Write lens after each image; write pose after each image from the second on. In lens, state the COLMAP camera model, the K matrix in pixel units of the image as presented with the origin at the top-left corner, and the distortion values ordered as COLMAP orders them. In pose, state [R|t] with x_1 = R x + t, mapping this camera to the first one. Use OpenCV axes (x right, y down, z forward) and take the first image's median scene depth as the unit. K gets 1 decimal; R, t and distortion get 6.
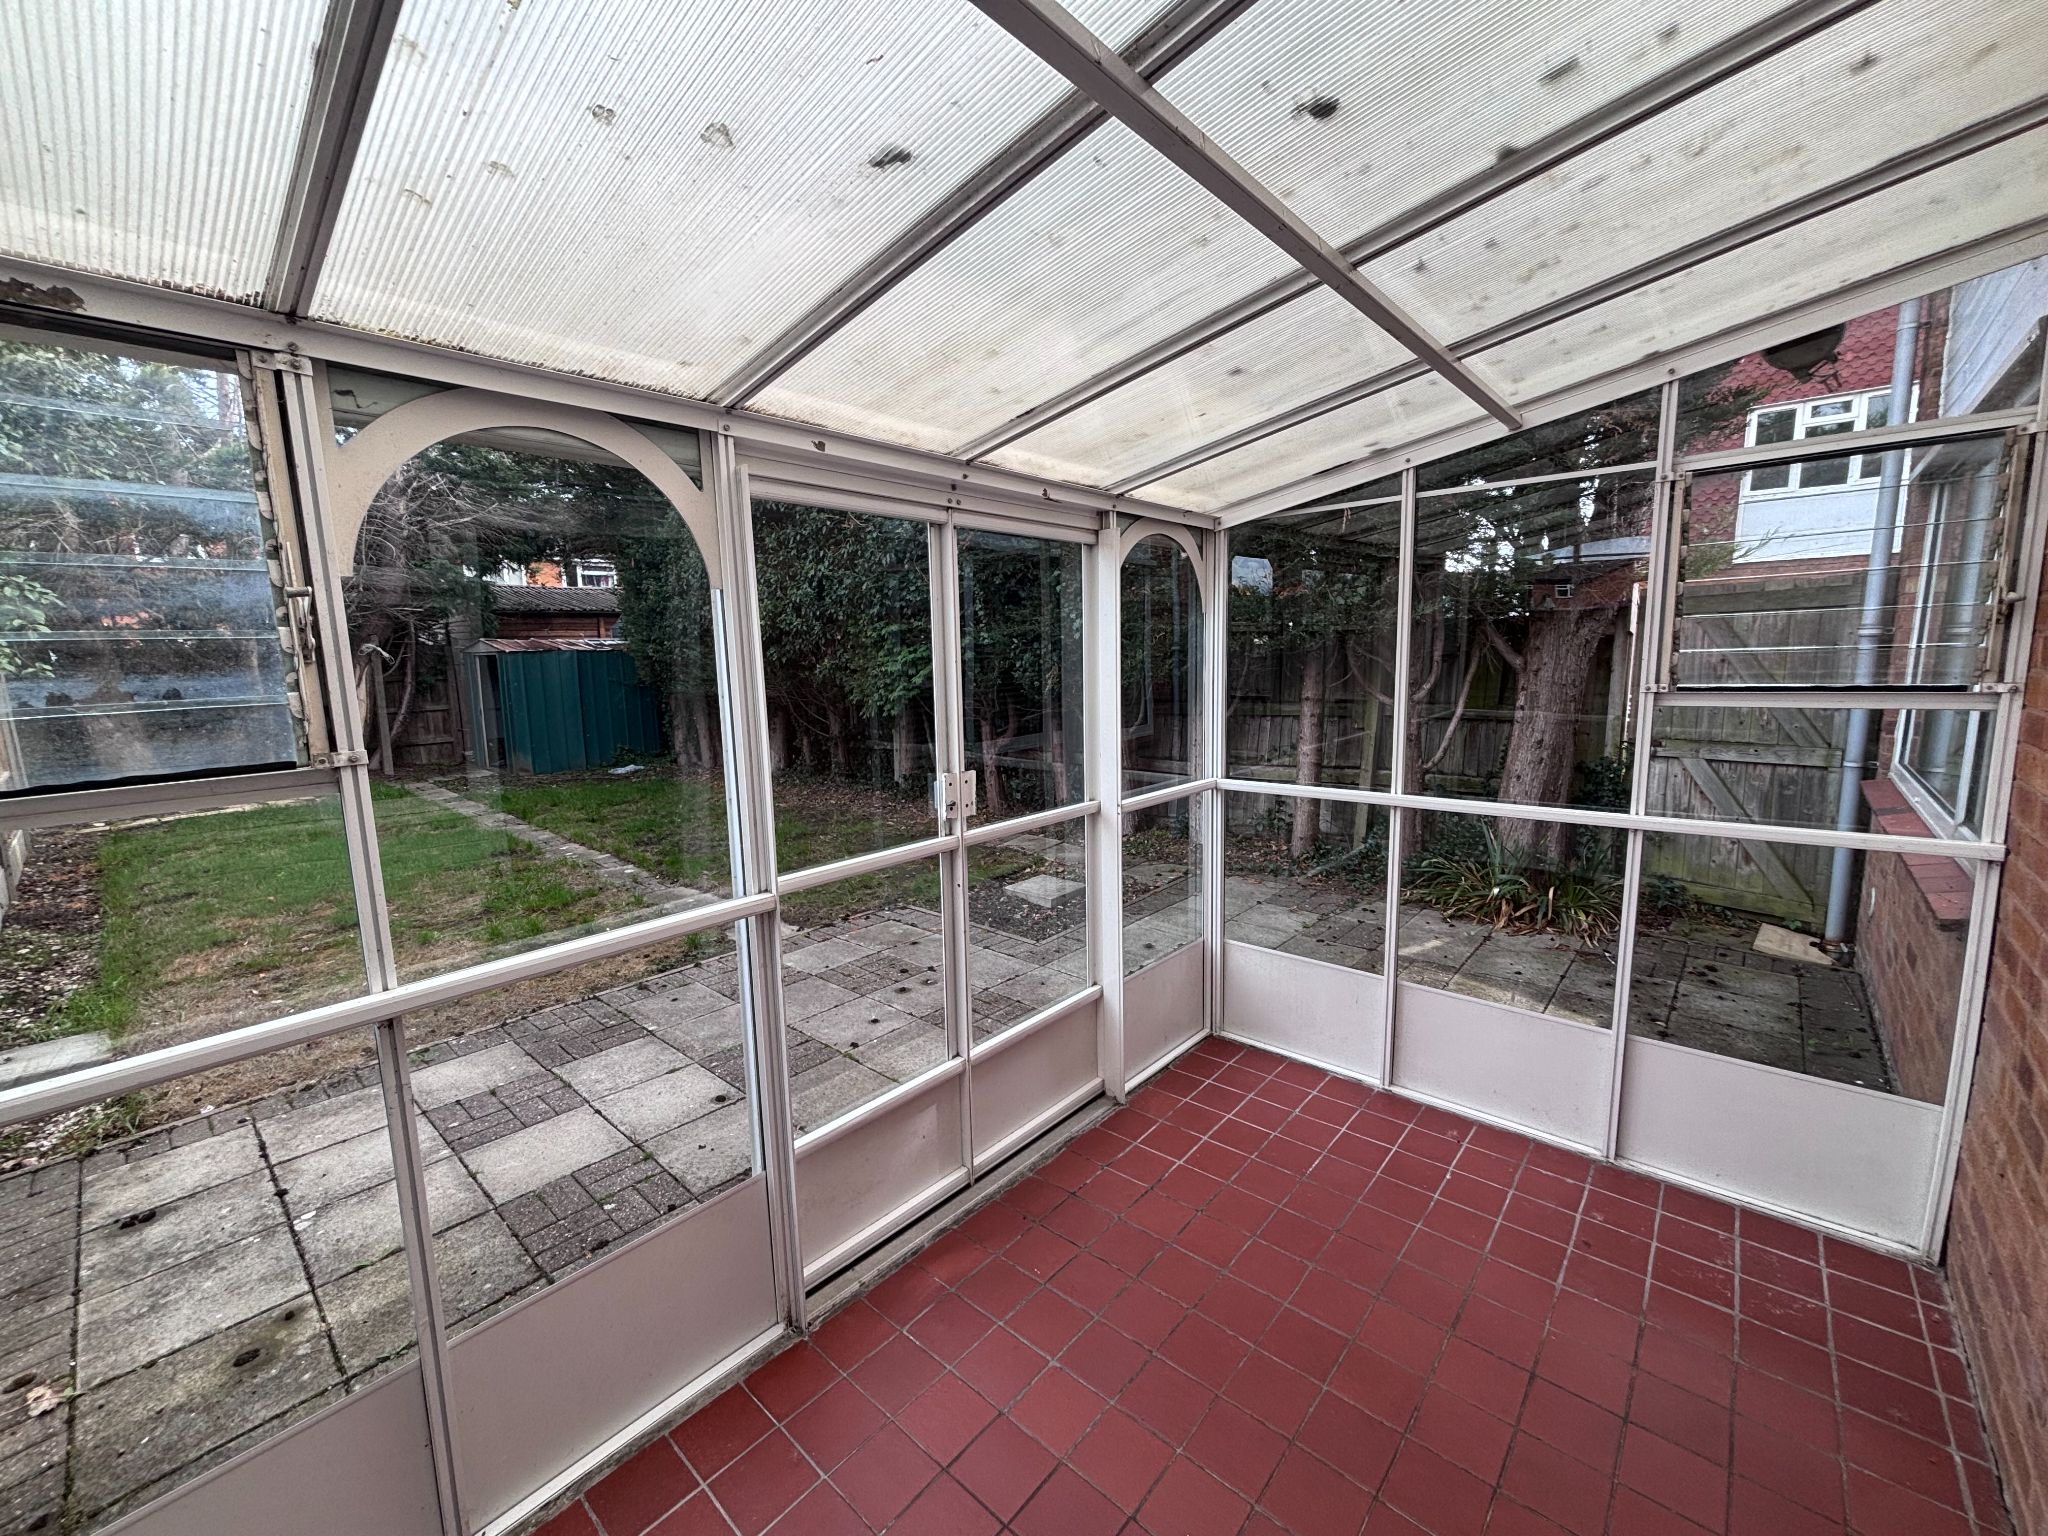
lens RADIAL K [[825.5, 0, 1016.8], [0, 825.5, 765.6], [0, 0, 1]] dist [0.001276, 0.009333]
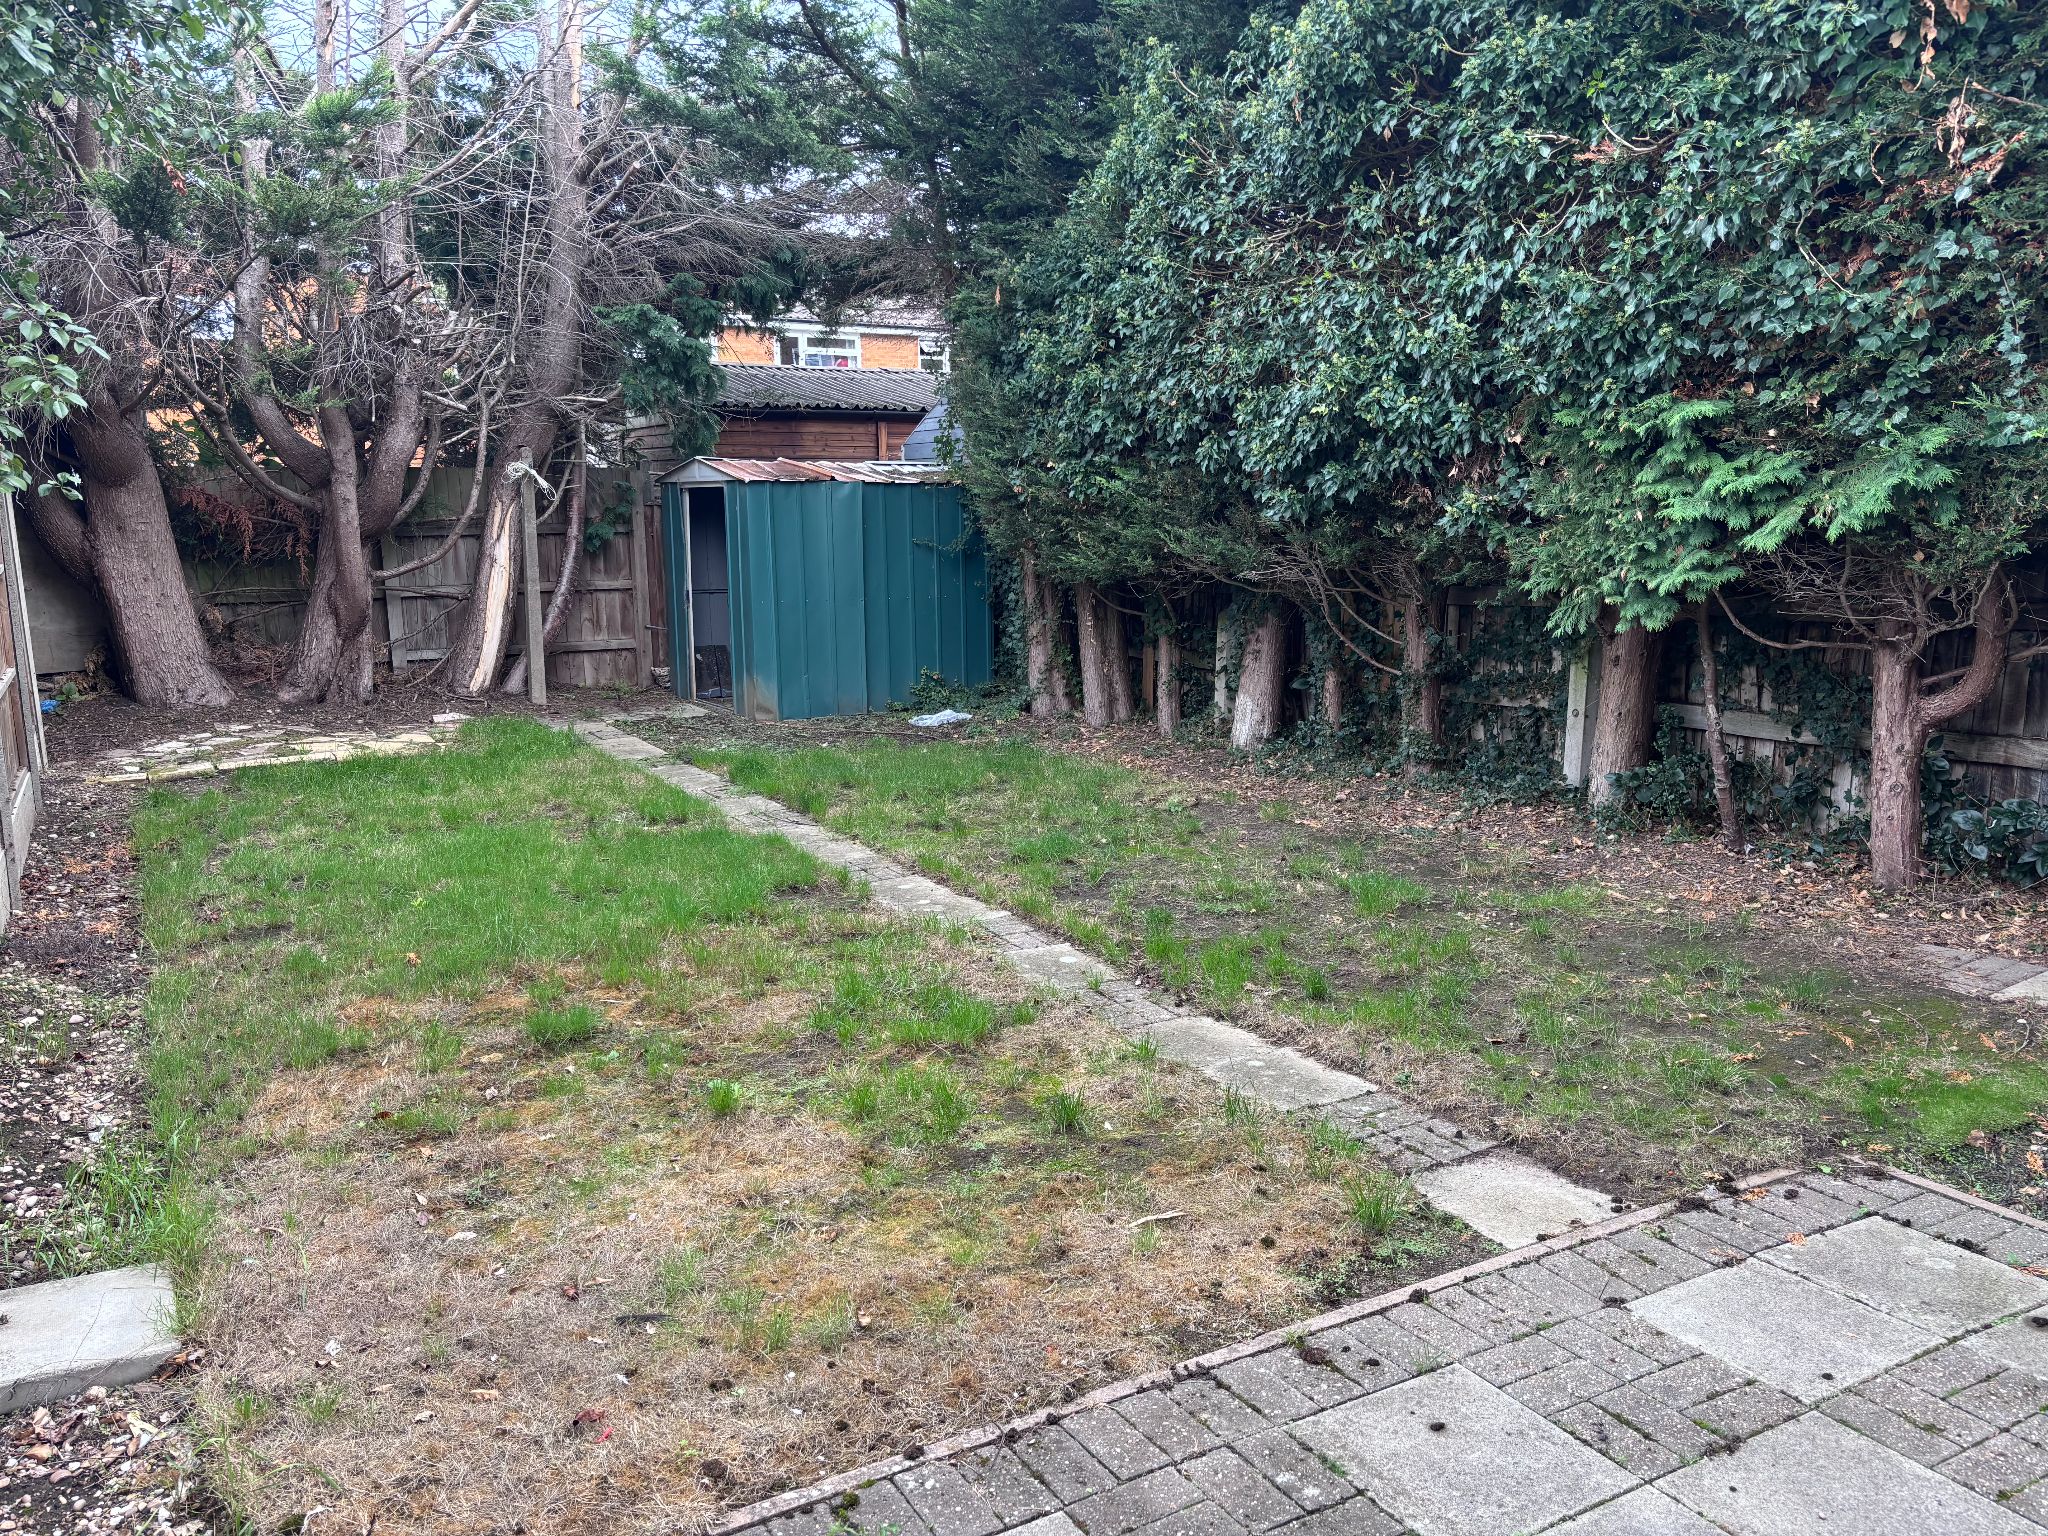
lens RADIAL K [[1529.9, 0, 1024.0], [0, 1529.9, 768.0], [0, 0, 1]] dist [0.066615, 0.003471]
pose [[0.953170, 0.065243, -0.295315, -0.226909], [-0.056603, 0.997684, 0.037718, -0.004654], [0.297091, -0.019236, 0.954655, 0.185086]]
